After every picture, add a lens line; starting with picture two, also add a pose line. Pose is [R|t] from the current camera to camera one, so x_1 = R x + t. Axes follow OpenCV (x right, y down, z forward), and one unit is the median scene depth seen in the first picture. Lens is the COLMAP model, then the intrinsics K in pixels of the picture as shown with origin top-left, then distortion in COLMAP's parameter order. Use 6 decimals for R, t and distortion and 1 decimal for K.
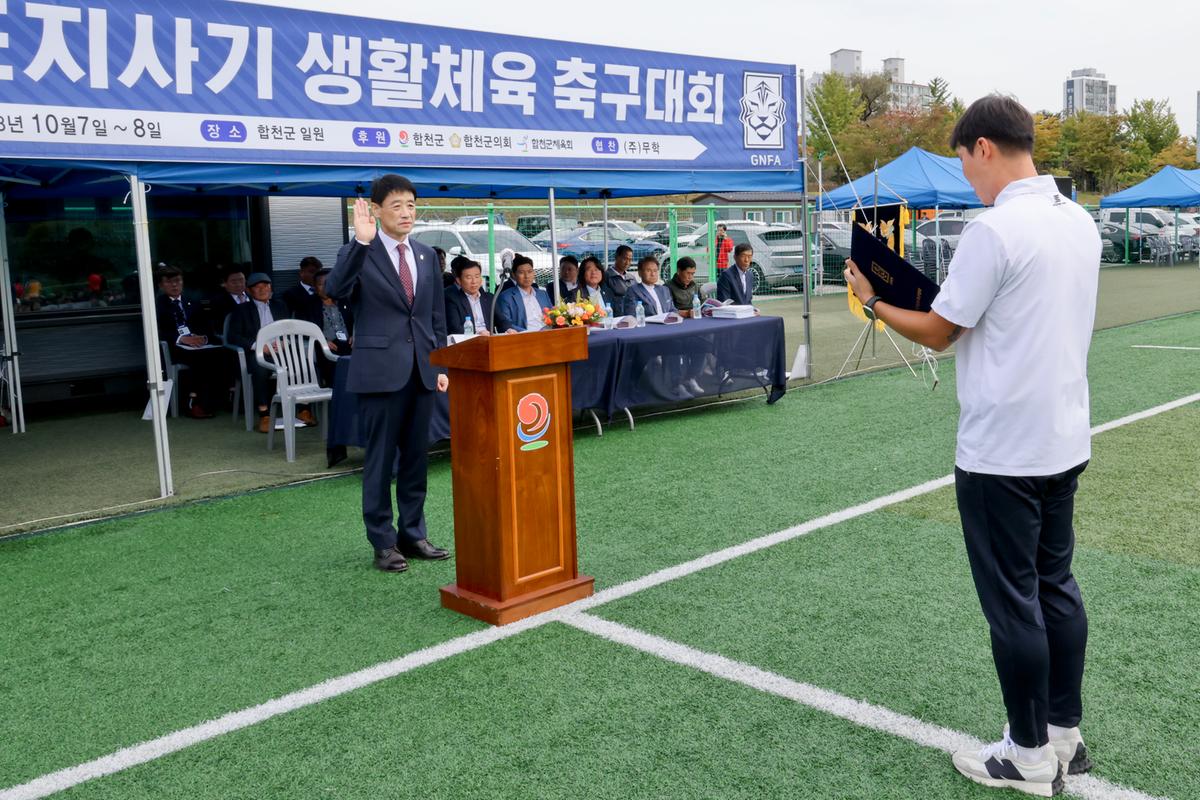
lens RADIAL K [[1480.3, 0, 600.0], [0, 1480.3, 400.0], [0, 0, 1]] dist [0.091713, 0.016137]
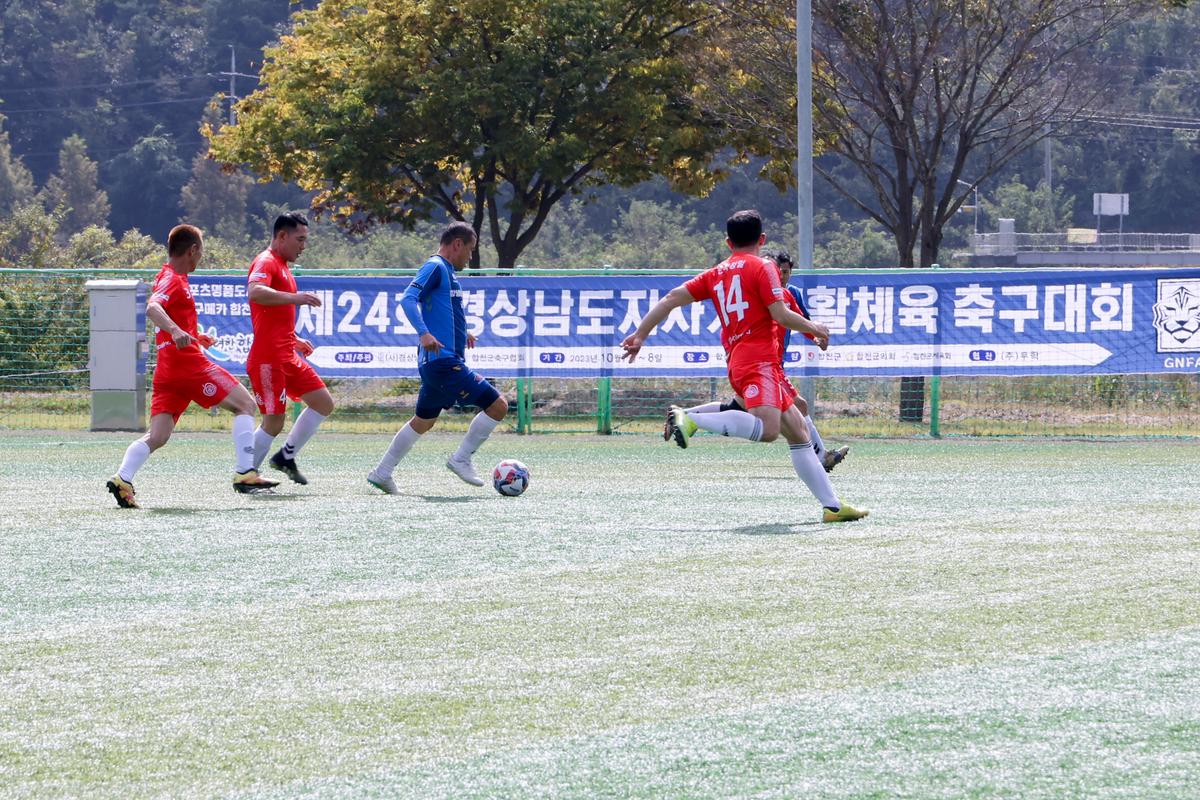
lens RADIAL K [[1480.3, 0, 600.0], [0, 1480.3, 400.0], [0, 0, 1]] dist [0.091713, 0.016137]
pose [[0.373368, -0.014380, -0.927572, 1.023586], [-0.145795, 0.986545, -0.073980, -0.004497], [0.916155, 0.162857, 0.366248, 0.307024]]
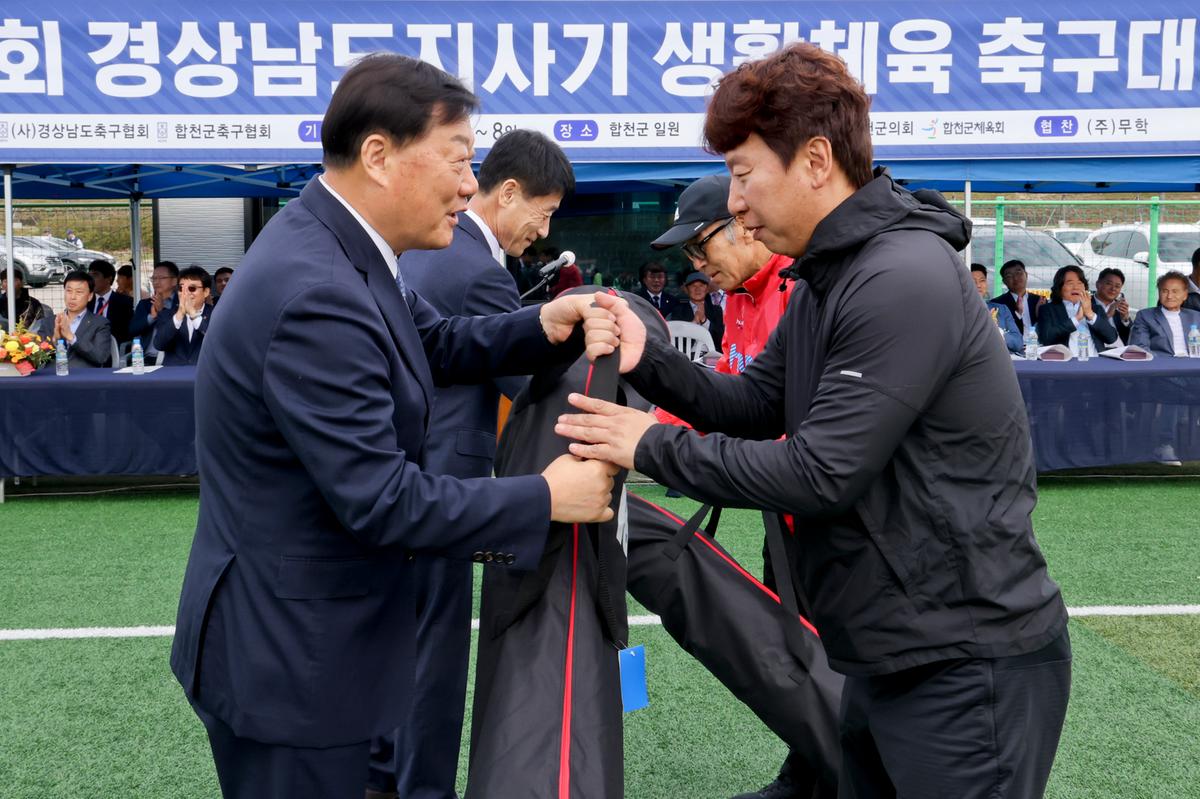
lens RADIAL K [[1259.7, 0, 600.8], [0, 1259.7, 350.4], [0, 0, 1]] dist [0.044531, -0.007379]
pose [[0.685751, 0.087574, -0.722548, 0.350939], [-0.094612, 0.995037, 0.030807, -0.054998], [0.721661, 0.047236, 0.690634, 0.393923]]
